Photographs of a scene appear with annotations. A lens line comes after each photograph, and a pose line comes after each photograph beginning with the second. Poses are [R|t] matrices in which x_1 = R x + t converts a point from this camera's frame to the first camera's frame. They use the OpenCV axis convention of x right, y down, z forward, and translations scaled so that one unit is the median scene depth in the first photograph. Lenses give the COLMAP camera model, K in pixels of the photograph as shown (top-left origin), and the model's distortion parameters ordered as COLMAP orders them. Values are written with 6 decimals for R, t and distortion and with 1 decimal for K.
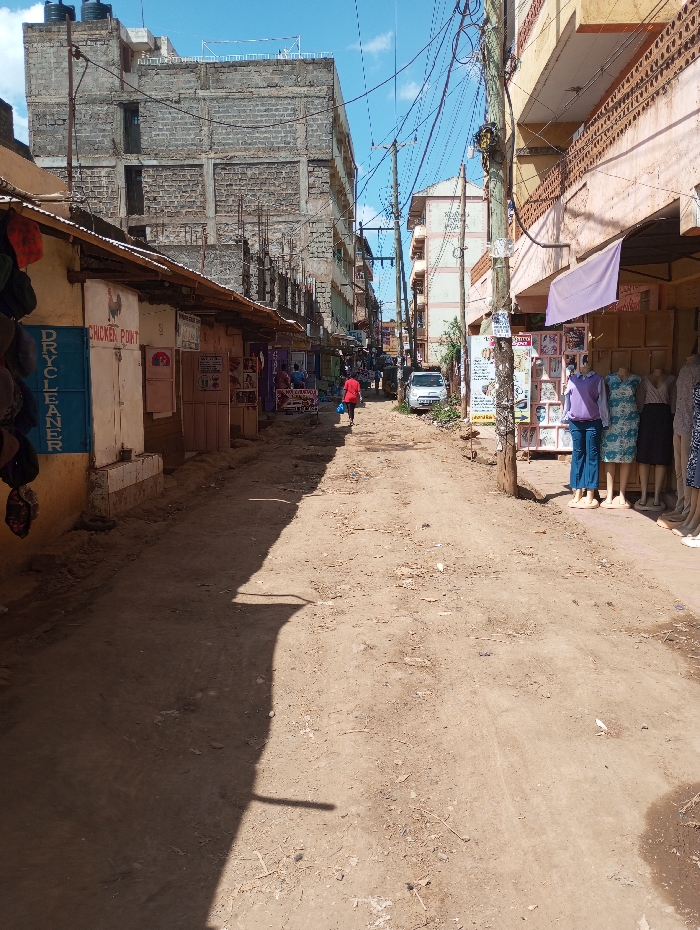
lens RADIAL K [[782.2, 0, 346.3], [0, 782.2, 467.1], [0, 0, 1]] dist [0.025687, -0.041699]
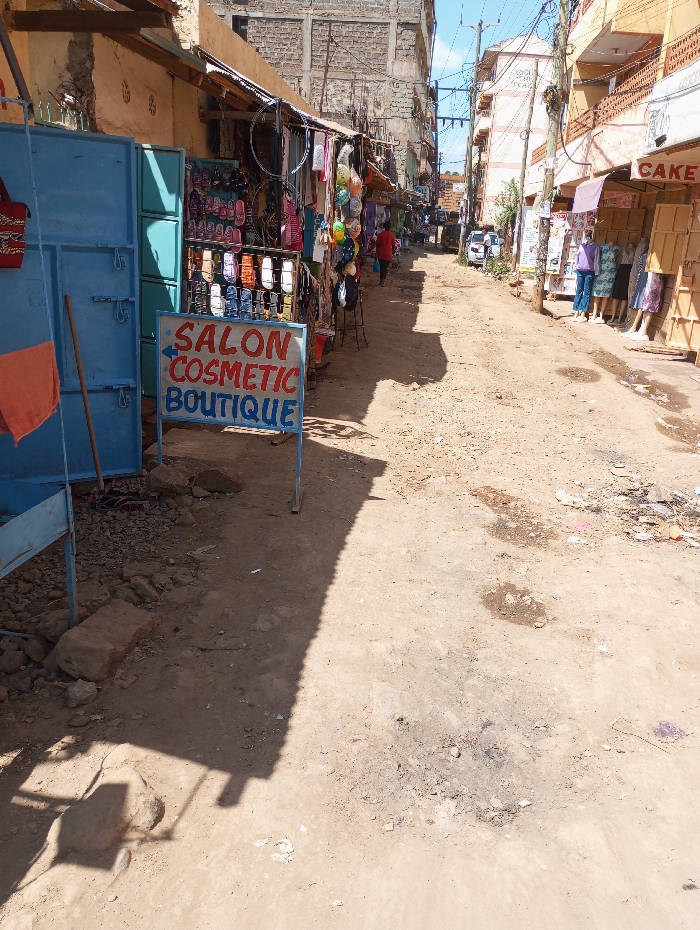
lens RADIAL K [[782.2, 0, 358.3], [0, 782.2, 474.7], [0, 0, 1]] dist [0.025687, -0.041699]
pose [[0.996148, 0.086688, -0.013206, -0.040940], [-0.082566, 0.977980, 0.191670, 0.027077], [0.029531, -0.189841, 0.981371, -0.242043]]
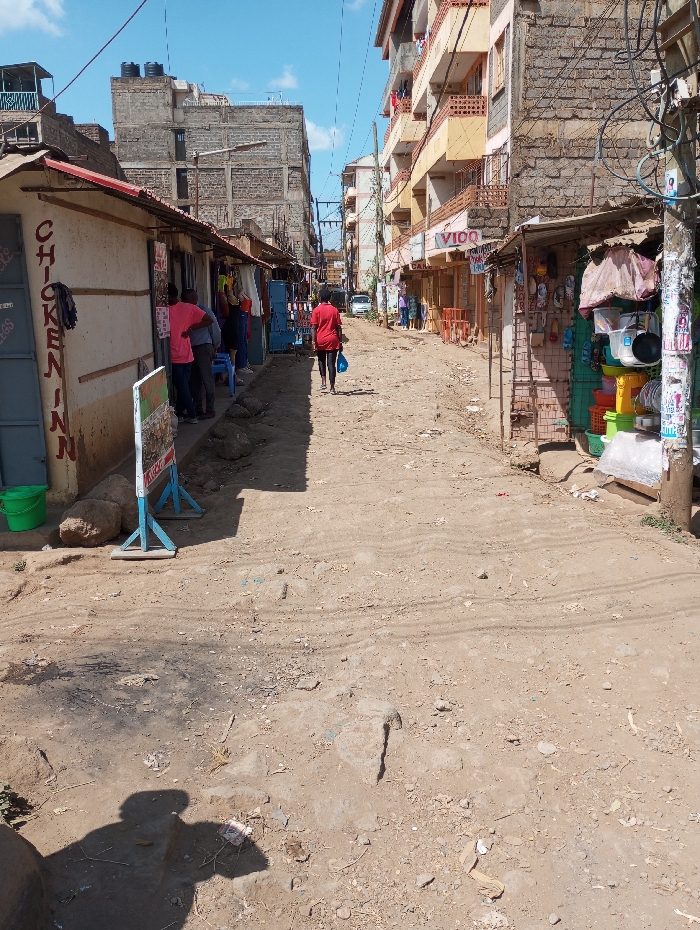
lens RADIAL K [[782.2, 0, 358.6], [0, 782.2, 468.0], [0, 0, 1]] dist [0.025687, -0.041699]
pose [[0.994399, -0.024531, 0.102801, -0.103059], [0.014564, 0.995216, 0.096604, 0.106044], [-0.104679, -0.094566, 0.990000, -0.872863]]
